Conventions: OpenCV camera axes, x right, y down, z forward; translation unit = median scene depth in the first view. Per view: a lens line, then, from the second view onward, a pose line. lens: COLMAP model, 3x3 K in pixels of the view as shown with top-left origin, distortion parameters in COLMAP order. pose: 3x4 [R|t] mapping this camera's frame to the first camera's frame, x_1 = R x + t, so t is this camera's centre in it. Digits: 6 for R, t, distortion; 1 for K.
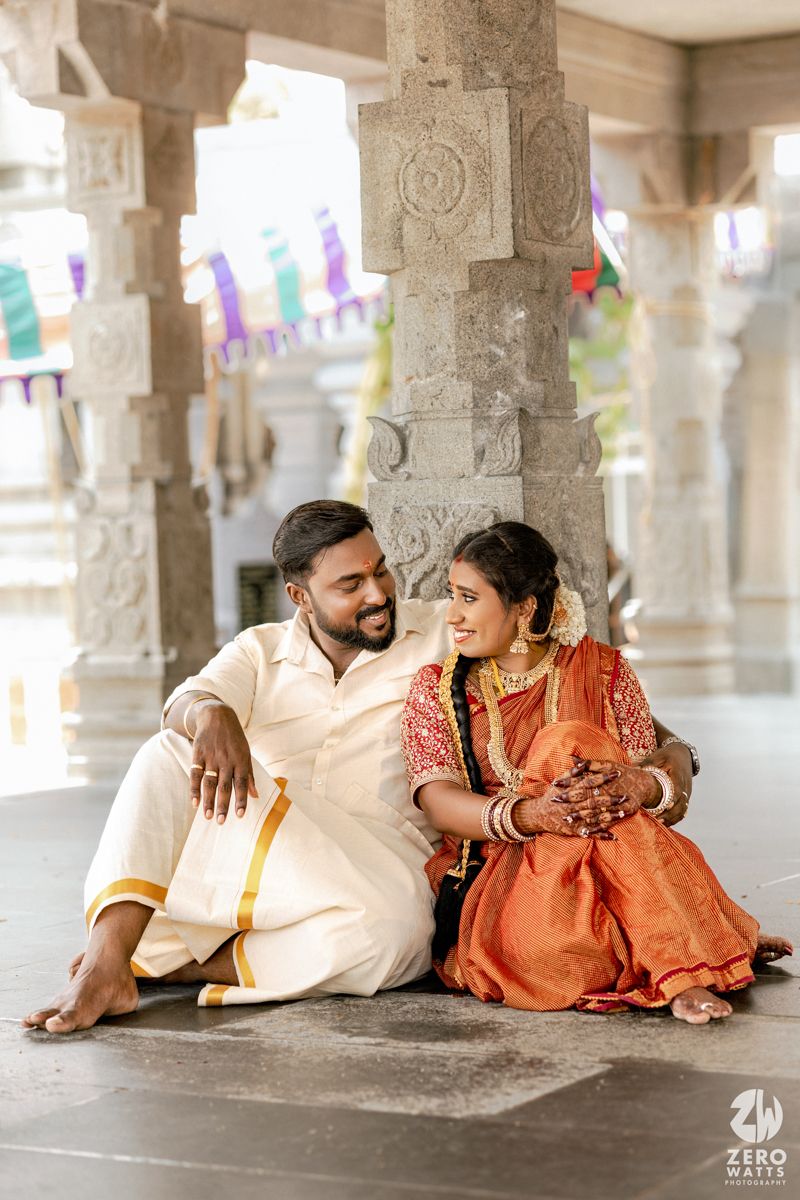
lens RADIAL K [[2922.9, 0, 411.5], [0, 2922.9, 569.9], [0, 0, 1]] dist [-0.012490, 0.000000]
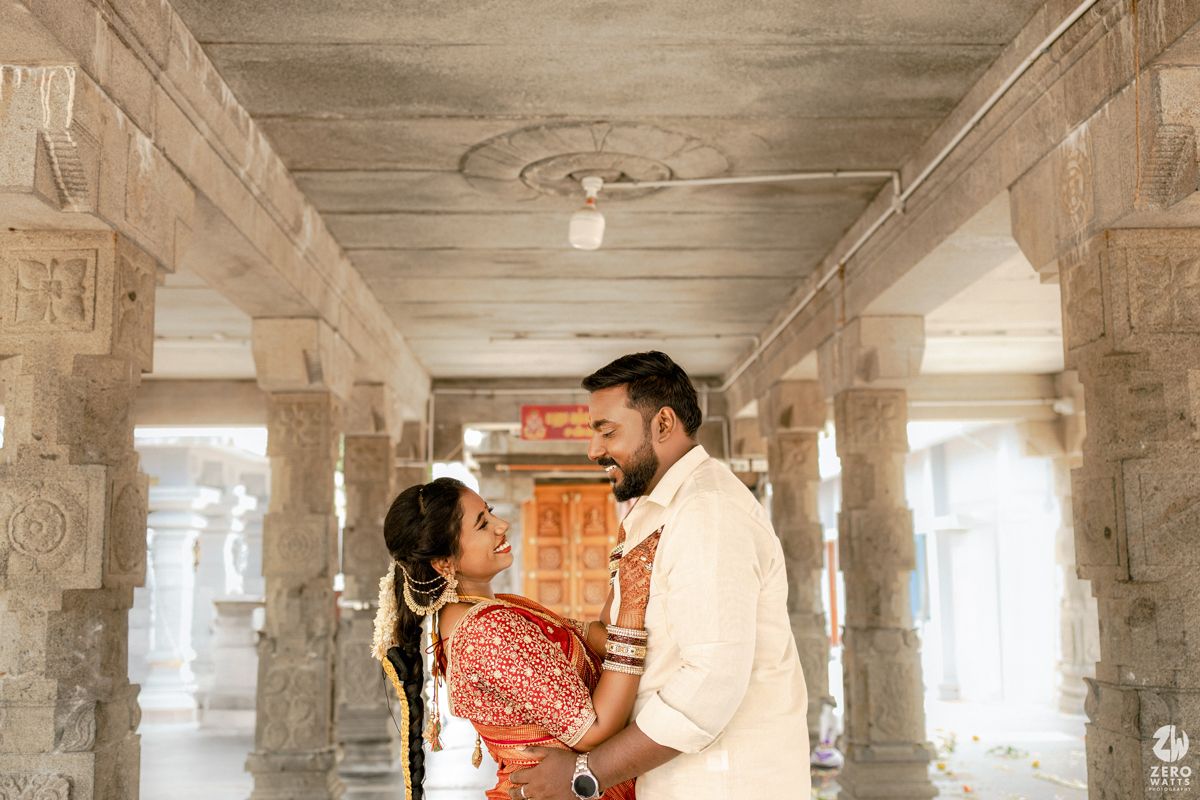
lens RADIAL K [[1201.4, 0, 610.9], [0, 1201.4, 395.5], [0, 0, 1]] dist [0.005701, 0.000000]
pose [[0.840725, 0.098126, 0.532497, -0.072981], [-0.013961, 0.987043, -0.159846, -0.108155], [-0.541282, 0.126953, 0.831202, 0.381871]]
